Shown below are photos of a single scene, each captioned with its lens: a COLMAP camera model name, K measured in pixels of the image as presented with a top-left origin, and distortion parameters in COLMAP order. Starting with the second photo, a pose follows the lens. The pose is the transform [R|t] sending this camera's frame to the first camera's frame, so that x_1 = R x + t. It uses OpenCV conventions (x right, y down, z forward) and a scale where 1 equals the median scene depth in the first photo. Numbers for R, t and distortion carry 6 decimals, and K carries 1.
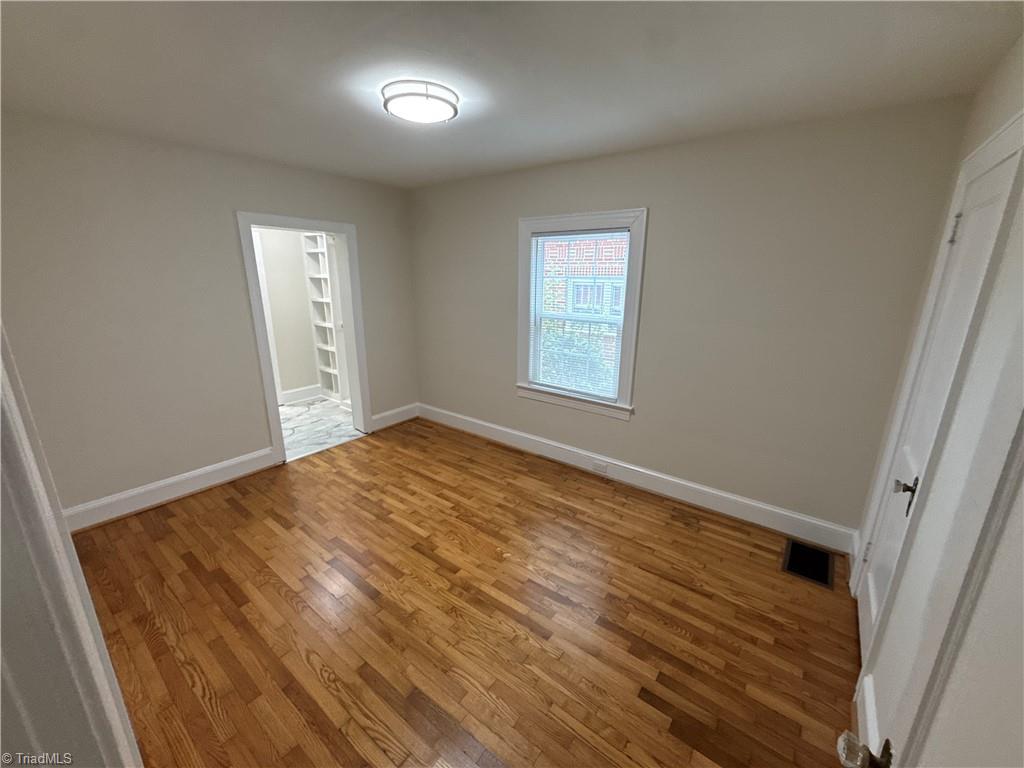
lens RADIAL K [[410.5, 0, 512.0], [0, 410.5, 384.0], [0, 0, 1]] dist [0.001977, -0.000009]
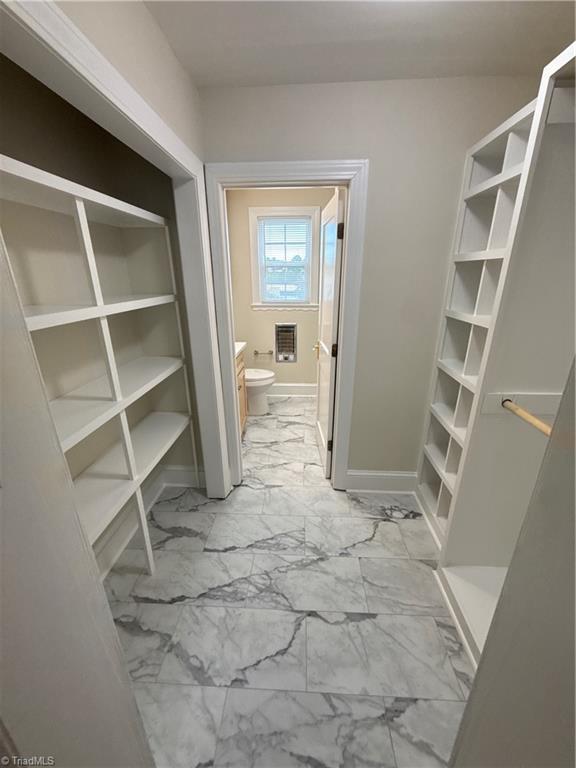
lens RADIAL K [[307.8, 0, 288.0], [0, 307.8, 384.0], [0, 0, 1]] dist [0.001977, -0.000009]
pose [[0.566142, 0.266047, -0.780194, -0.308680], [-0.207826, 0.961976, 0.177228, -0.157952], [0.797679, 0.061808, 0.599906, 0.678141]]
